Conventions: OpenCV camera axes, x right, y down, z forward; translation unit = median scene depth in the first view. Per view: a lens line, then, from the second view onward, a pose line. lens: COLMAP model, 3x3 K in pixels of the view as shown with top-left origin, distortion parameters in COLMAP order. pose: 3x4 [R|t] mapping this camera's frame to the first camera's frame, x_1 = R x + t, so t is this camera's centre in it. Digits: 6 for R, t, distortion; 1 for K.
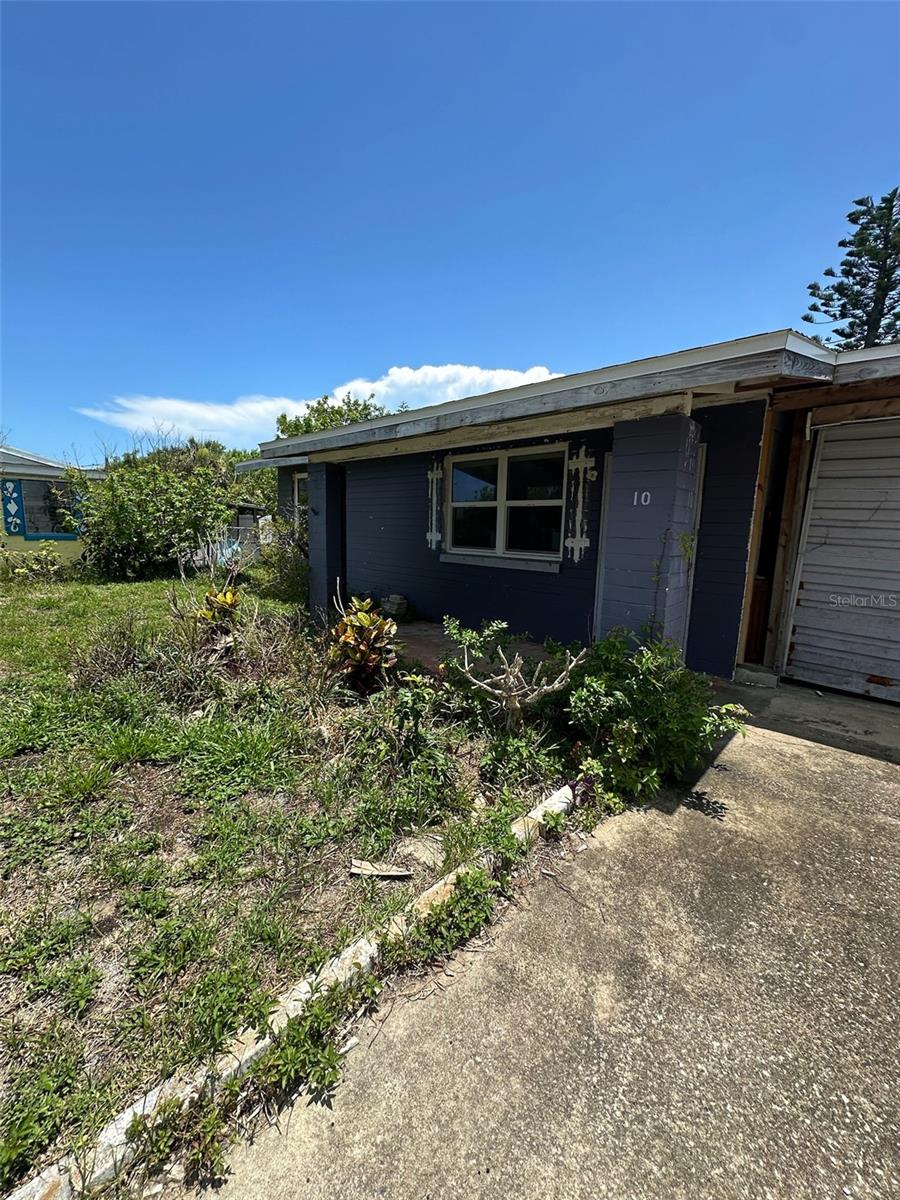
lens RADIAL K [[478.4, 0, 446.8], [0, 478.4, 601.1], [0, 0, 1]] dist [-0.005458, 0.001172]
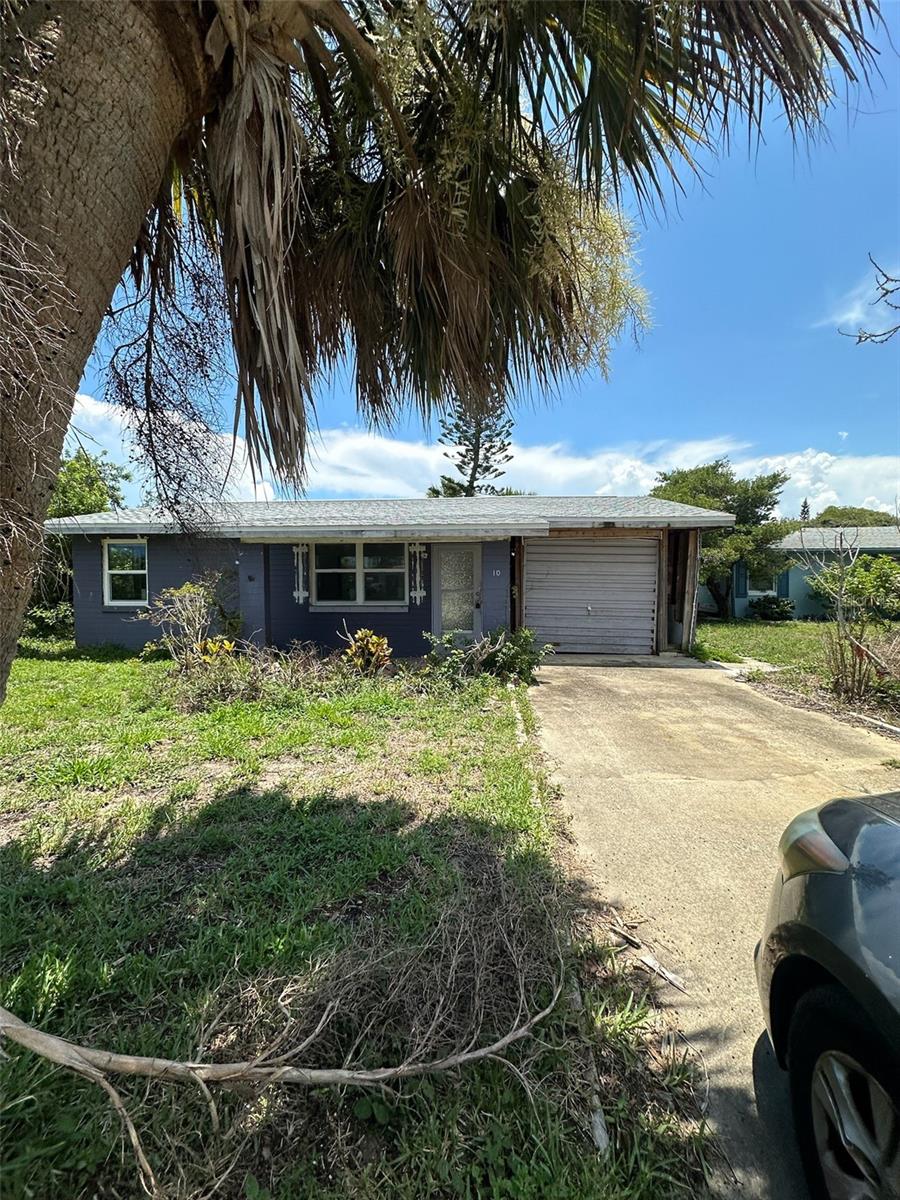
lens RADIAL K [[478.4, 0, 448.4], [0, 478.4, 604.2], [0, 0, 1]] dist [-0.005458, 0.001172]
pose [[0.771623, -0.054722, 0.633721, -0.756172], [0.120446, 0.990838, -0.061097, 0.034580], [-0.624572, 0.123473, 0.771145, -0.398524]]
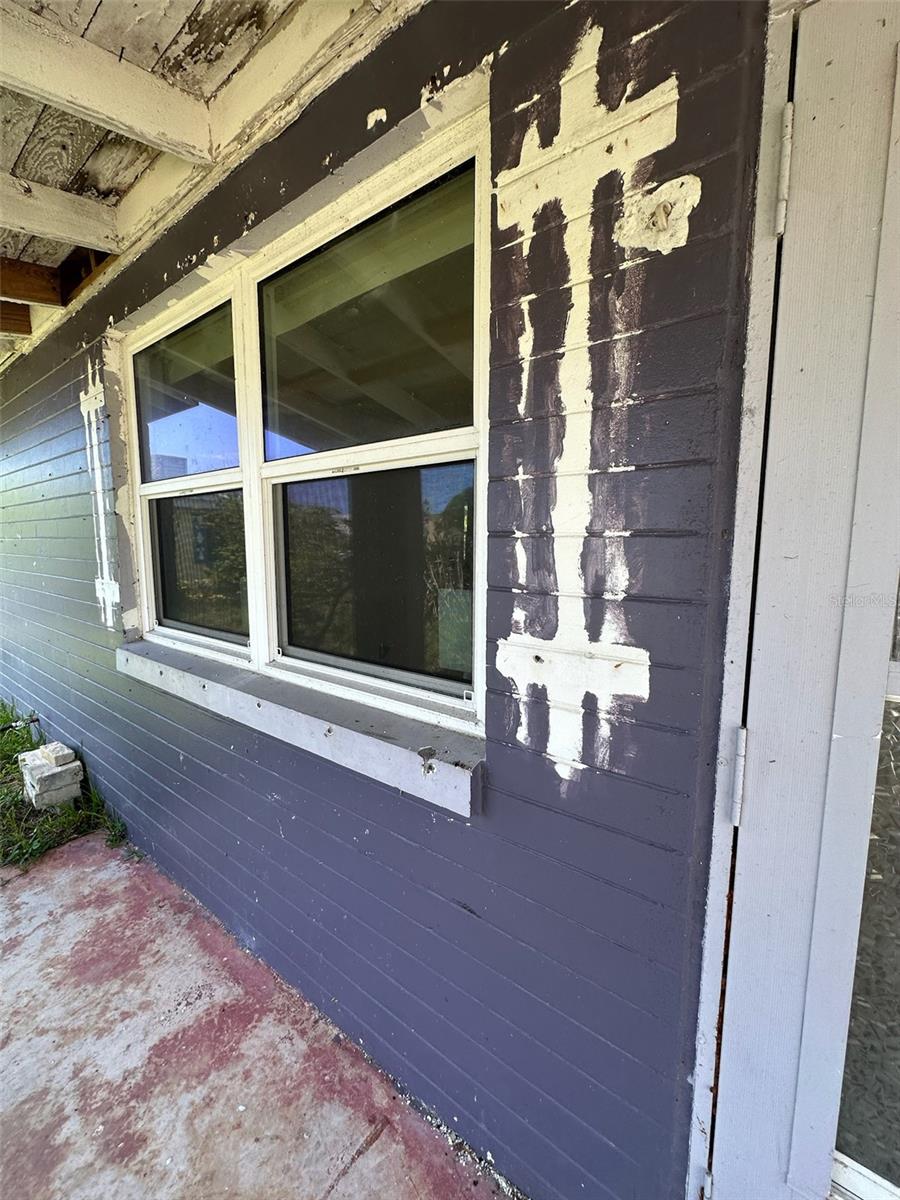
lens RADIAL K [[478.4, 0, 450.2], [0, 478.4, 598.7], [0, 0, 1]] dist [-0.005458, 0.001172]
pose [[0.990384, -0.035287, 0.133772, 0.217909], [0.040548, 0.998500, -0.036802, -0.145333], [-0.132273, 0.041872, 0.990329, 0.866616]]
